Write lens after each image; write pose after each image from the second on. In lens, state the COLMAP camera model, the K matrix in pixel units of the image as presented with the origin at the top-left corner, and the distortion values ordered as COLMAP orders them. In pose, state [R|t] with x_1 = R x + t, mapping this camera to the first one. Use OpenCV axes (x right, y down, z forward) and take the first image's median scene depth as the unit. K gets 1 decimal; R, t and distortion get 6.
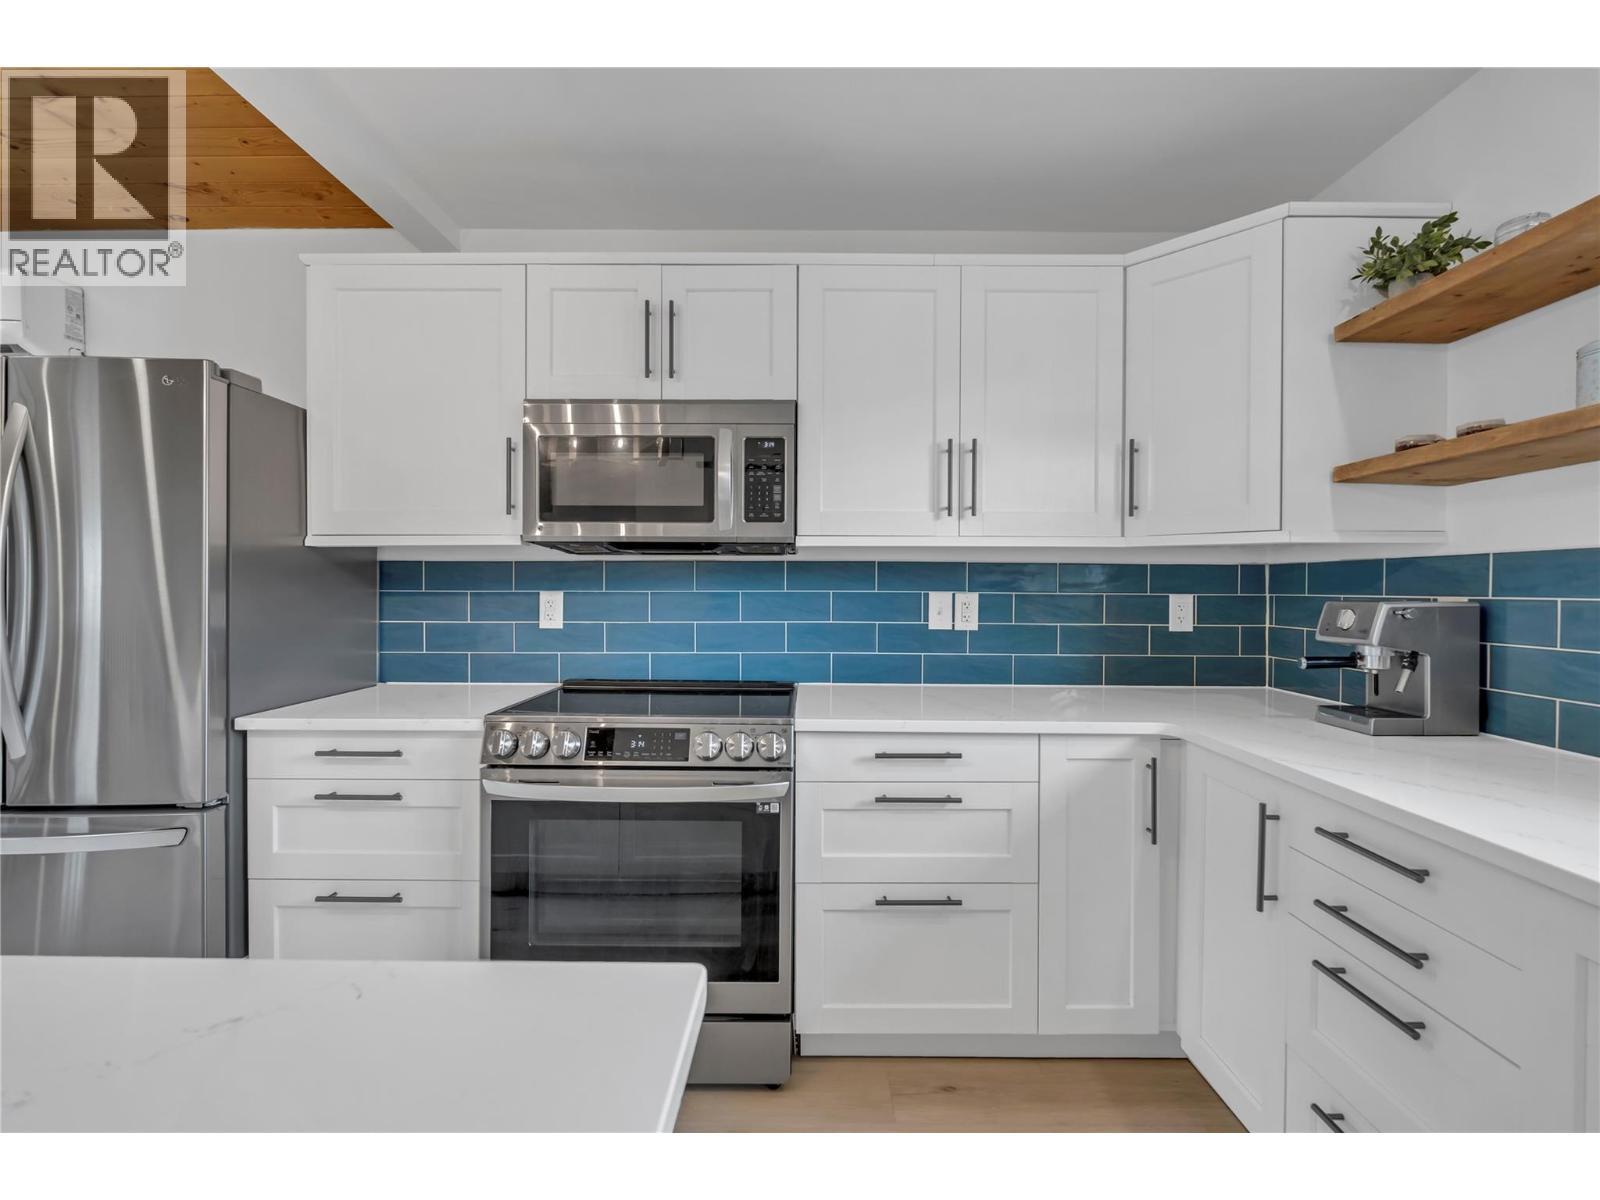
lens RADIAL K [[722.8, 0, 806.0], [0, 722.8, 594.7], [0, 0, 1]] dist [-0.001928, 0.000276]
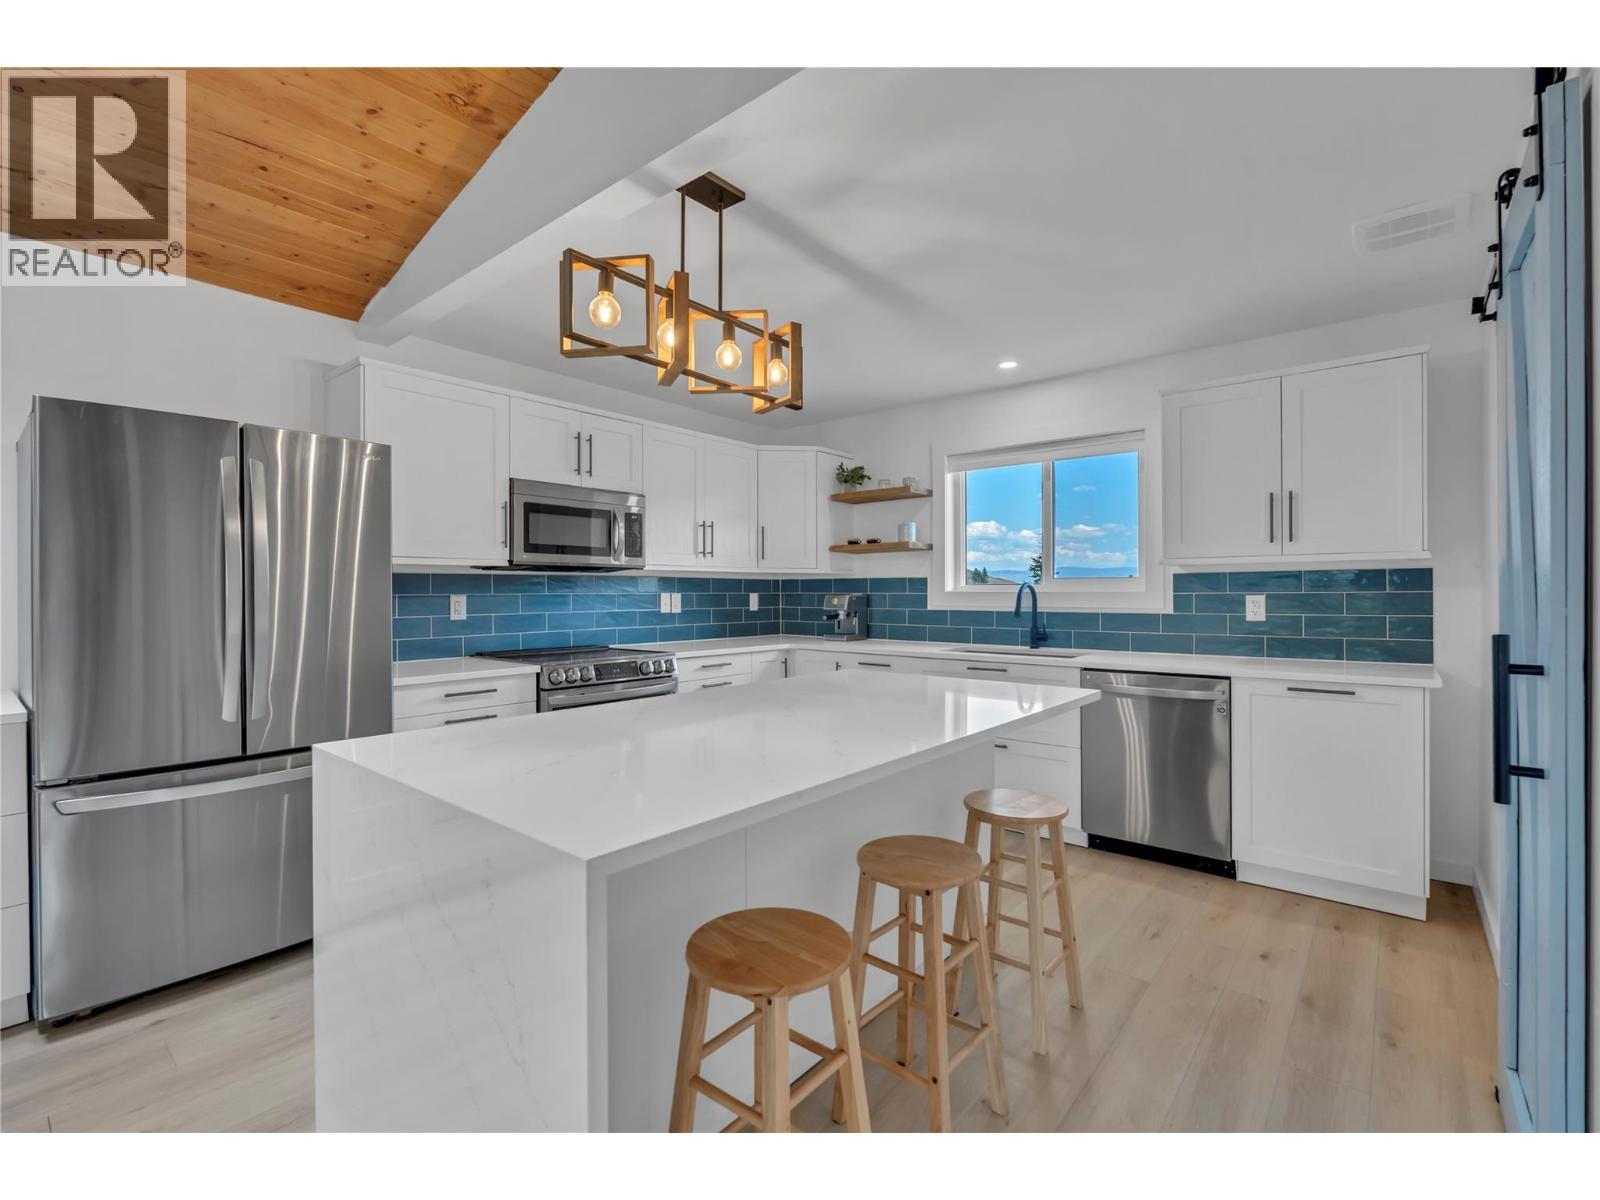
lens RADIAL K [[722.8, 0, 801.2], [0, 722.8, 593.6], [0, 0, 1]] dist [-0.001928, 0.000276]
pose [[0.635456, -0.007913, 0.772096, -1.244370], [0.009026, 0.999955, 0.002819, -0.004585], [-0.772084, 0.005178, 0.635499, -0.558691]]
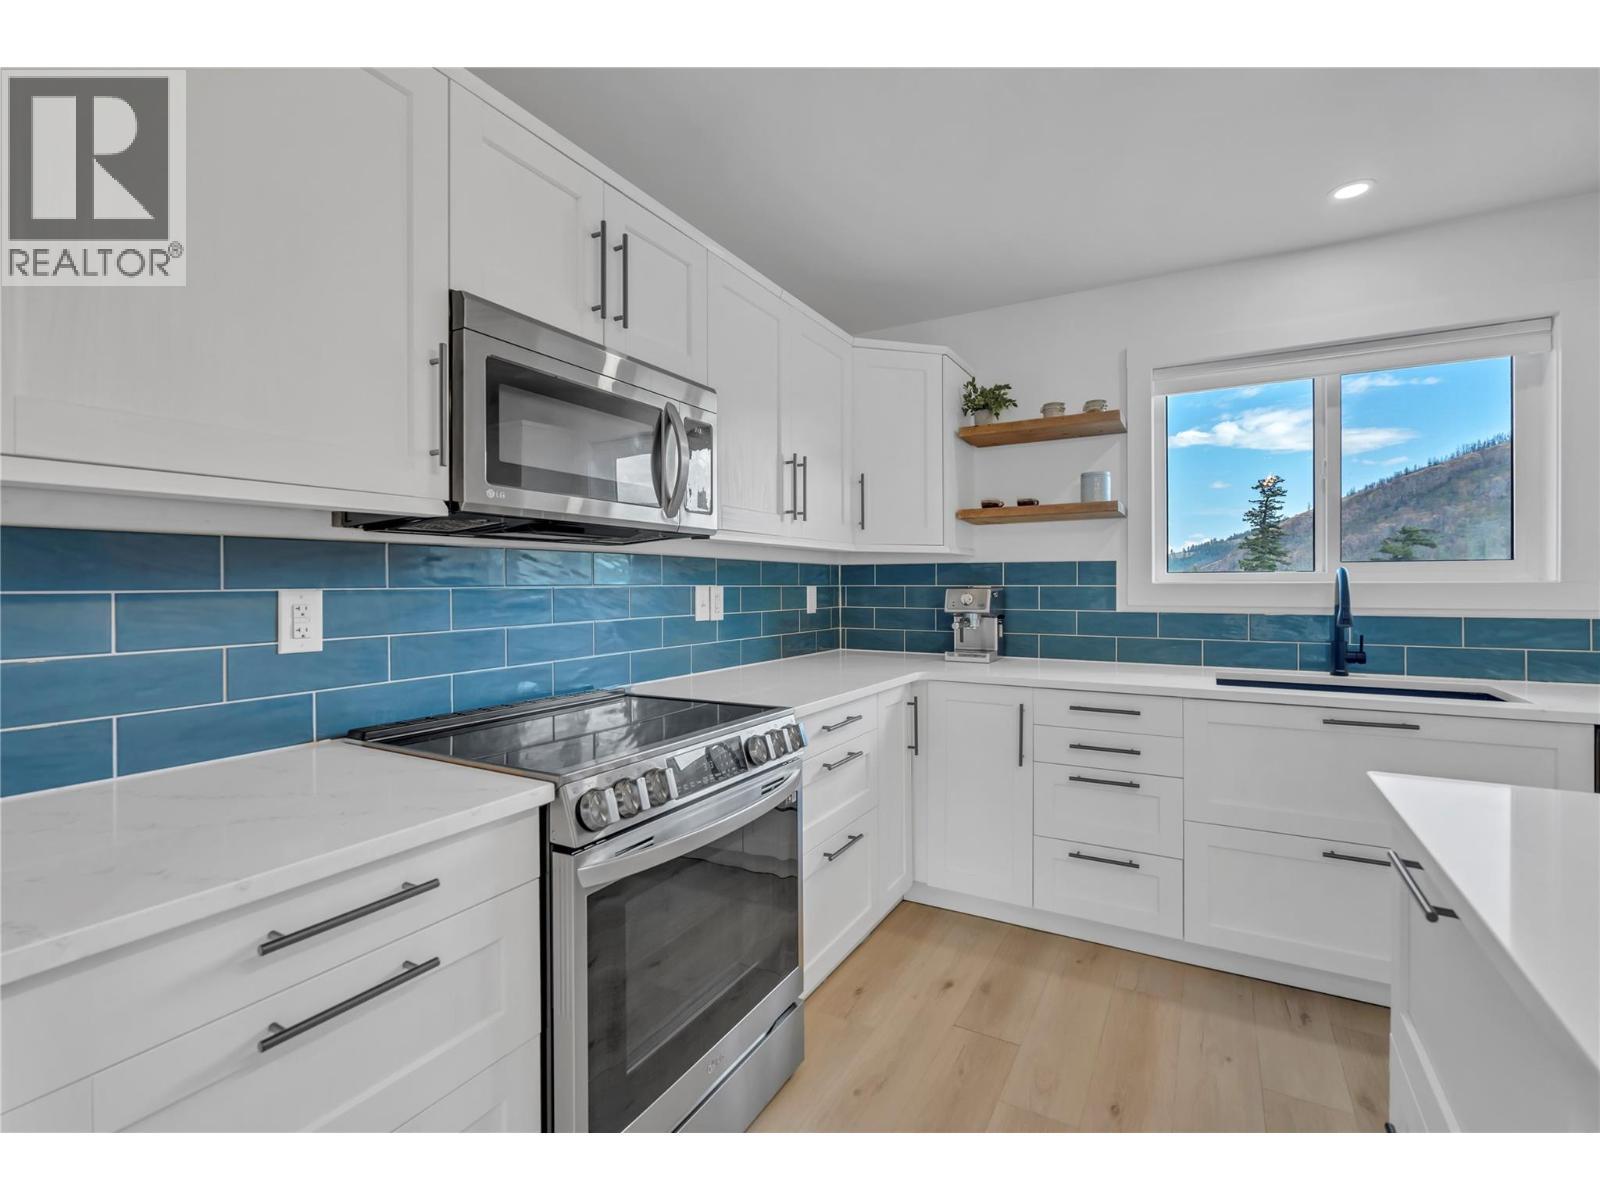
lens RADIAL K [[722.8, 0, 804.4], [0, 722.8, 582.7], [0, 0, 1]] dist [-0.001928, 0.000276]
pose [[0.486736, -0.004667, 0.873537, -0.798968], [0.009464, 0.999955, 0.000069, -0.007602], [-0.873498, 0.008233, 0.486758, 0.419509]]
